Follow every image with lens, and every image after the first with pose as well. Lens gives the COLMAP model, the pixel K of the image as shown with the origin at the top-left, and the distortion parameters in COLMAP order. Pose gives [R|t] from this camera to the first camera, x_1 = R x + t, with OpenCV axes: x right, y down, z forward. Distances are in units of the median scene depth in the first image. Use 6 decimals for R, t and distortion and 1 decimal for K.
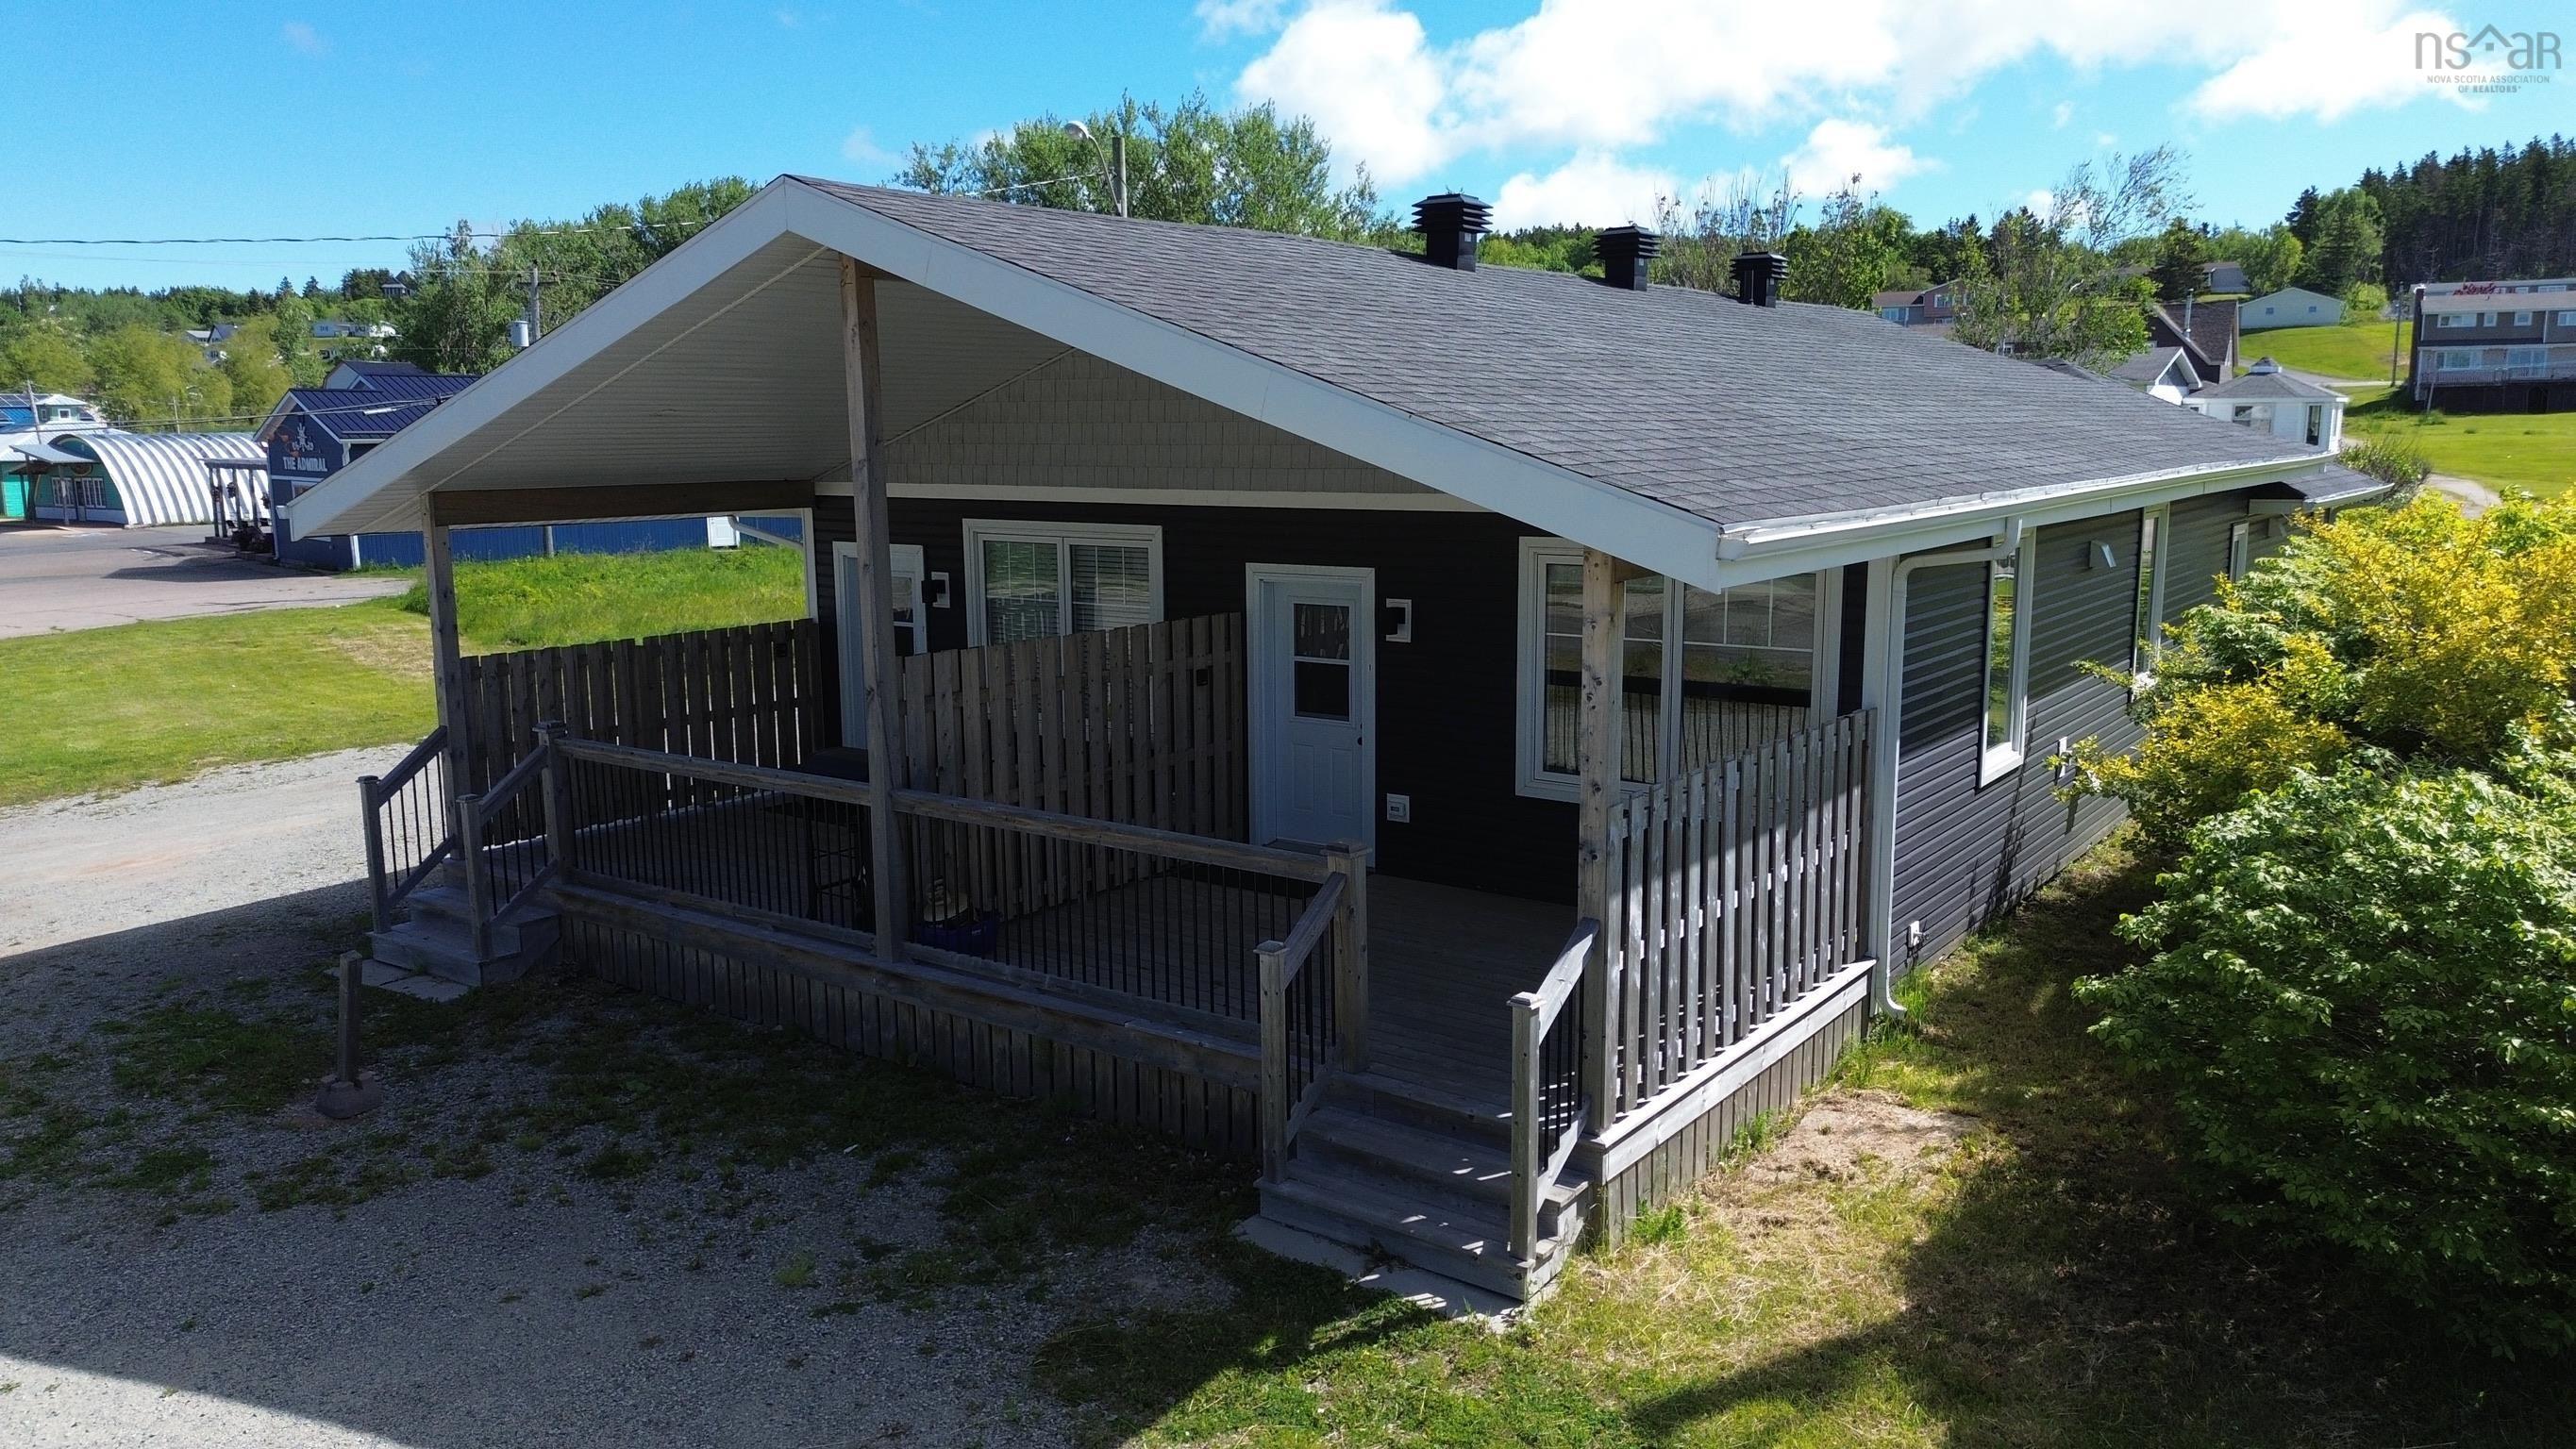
lens RADIAL K [[1831.5, 0, 1280.8], [0, 1831.5, 696.7], [0, 0, 1]] dist [0.079294, -0.091891]
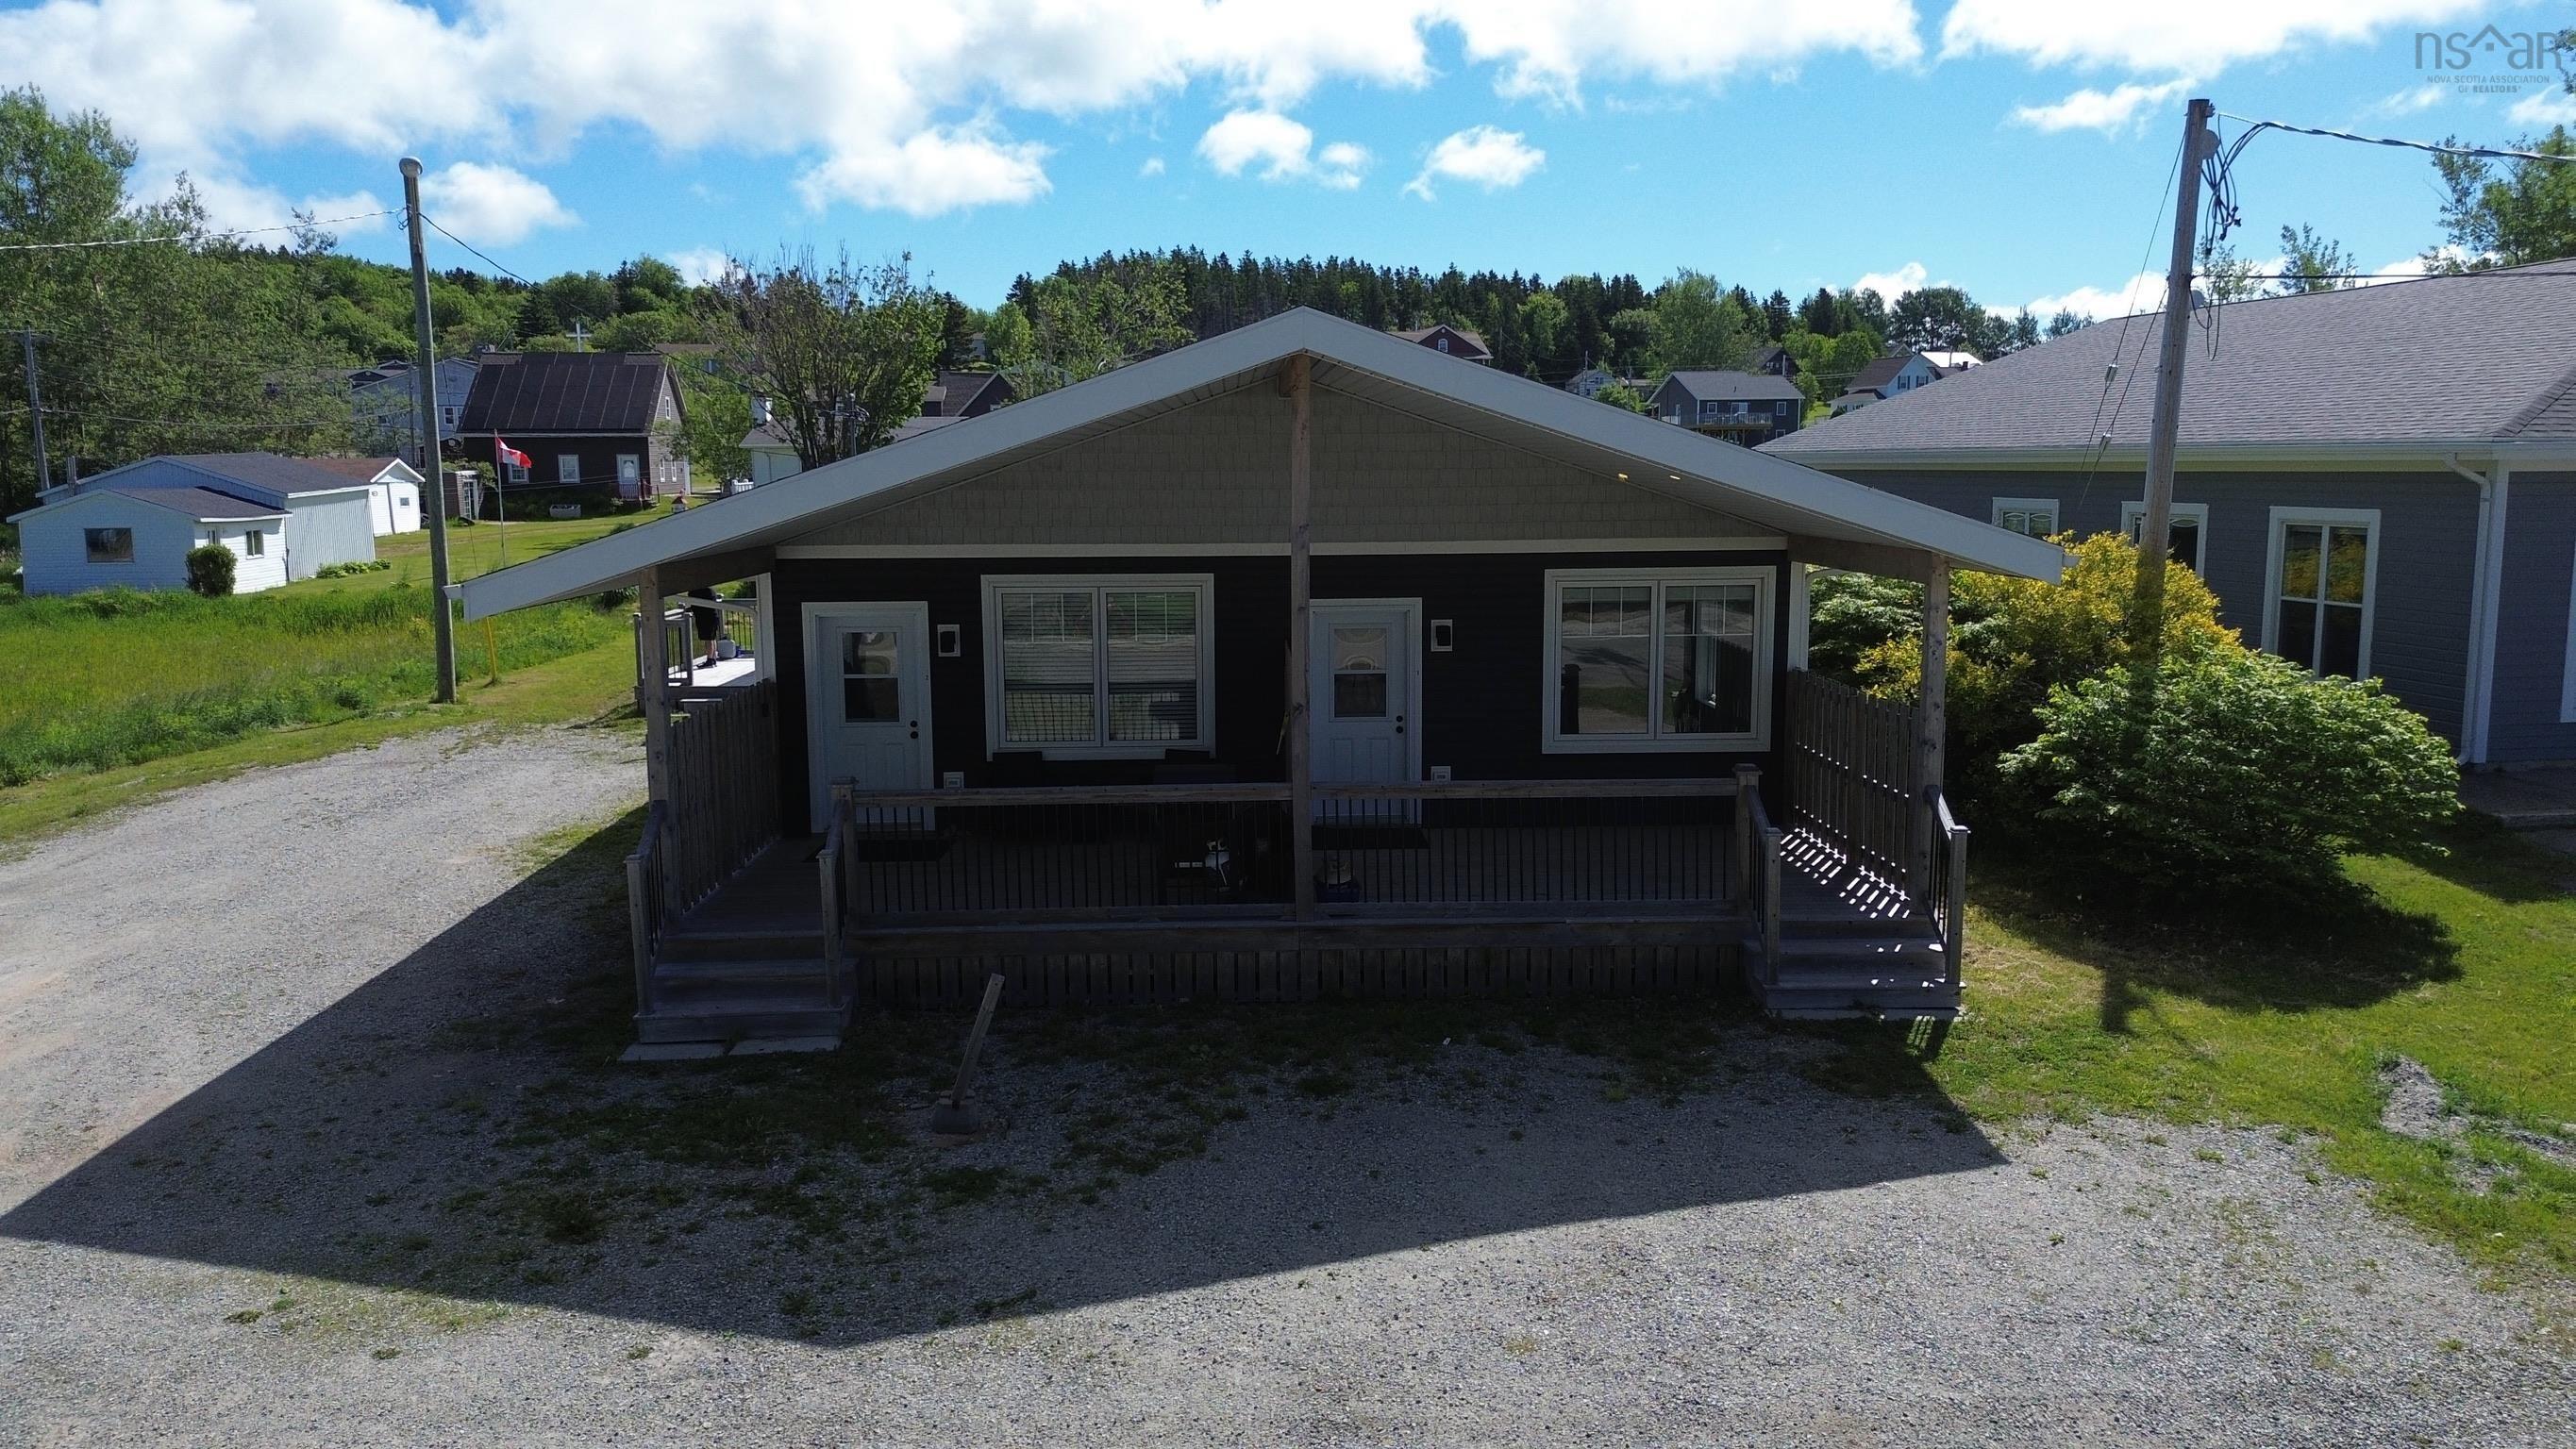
lens RADIAL K [[1831.5, 0, 1280.8], [0, 1831.5, 696.7], [0, 0, 1]] dist [0.079294, -0.091891]
pose [[0.785371, -0.076894, 0.614231, -1.072046], [0.091932, 0.995740, 0.007109, -0.021381], [-0.612161, 0.050884, 0.789095, 0.017365]]
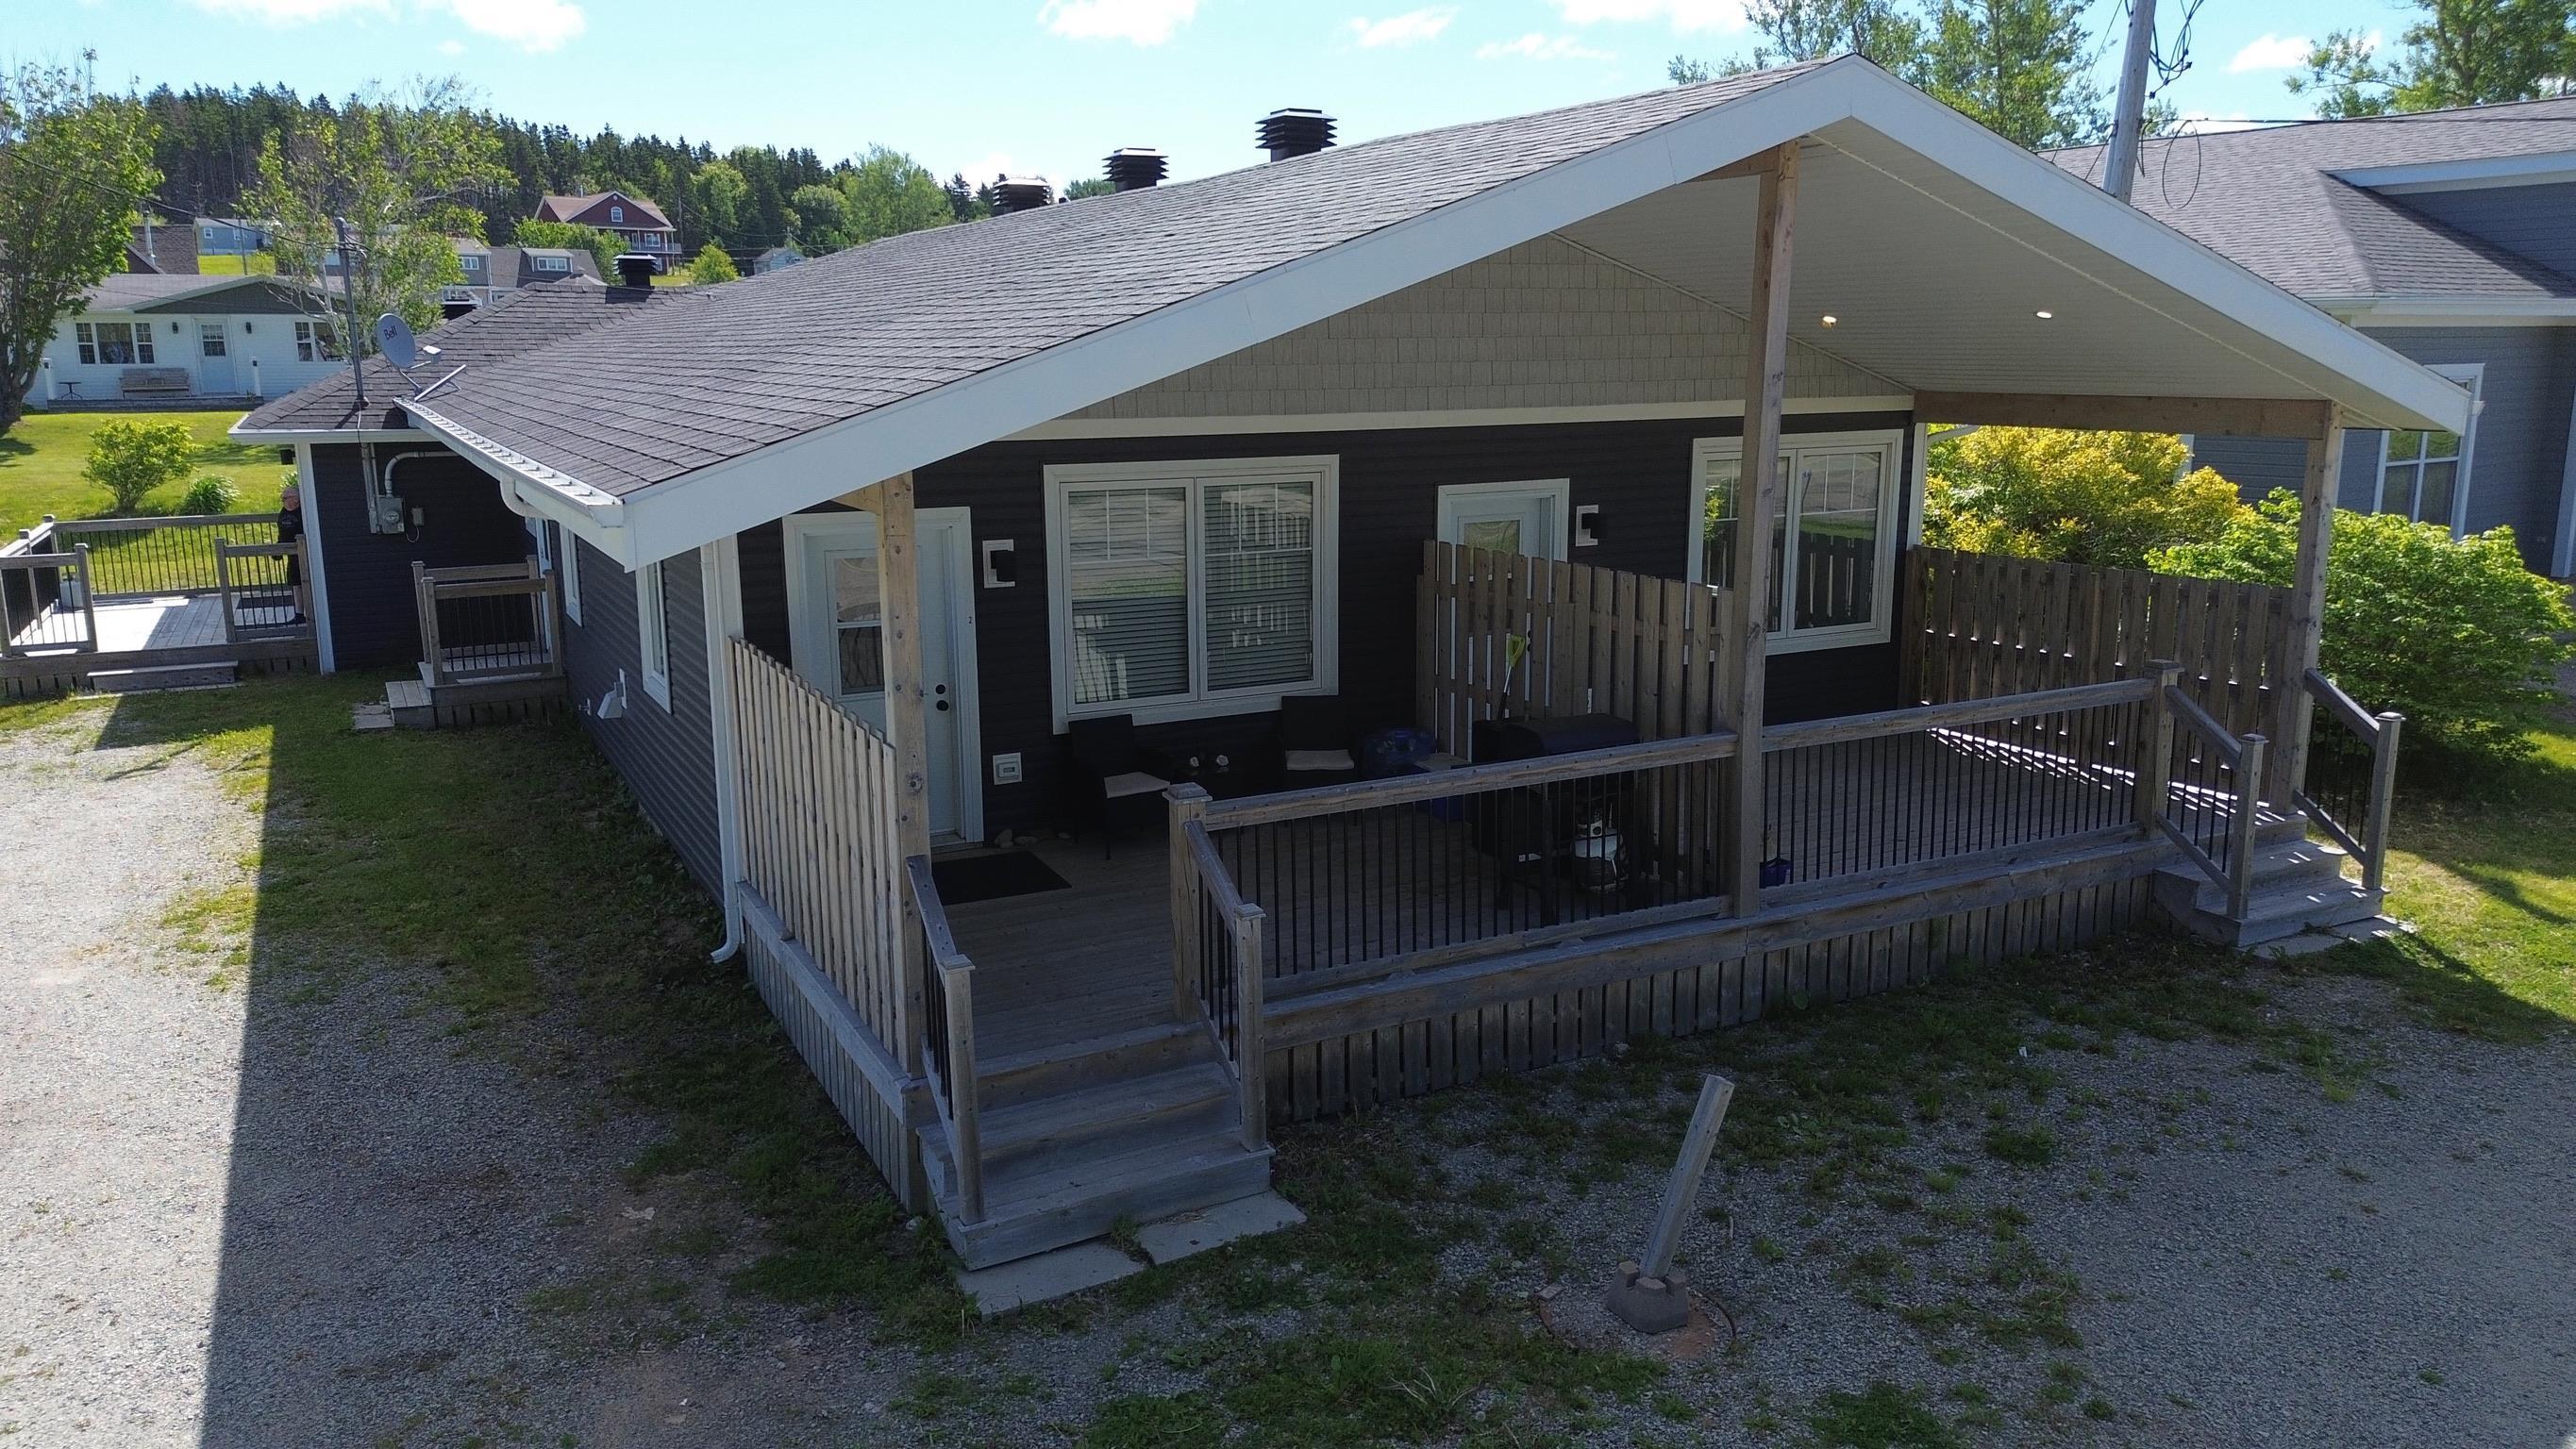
lens RADIAL K [[1831.5, 0, 1280.8], [0, 1831.5, 696.7], [0, 0, 1]] dist [0.079294, -0.091891]
pose [[0.436438, -0.165832, 0.884320, -1.225561], [0.135880, 0.983743, 0.117416, -0.117090], [-0.889415, 0.068916, 0.451876, 0.851670]]
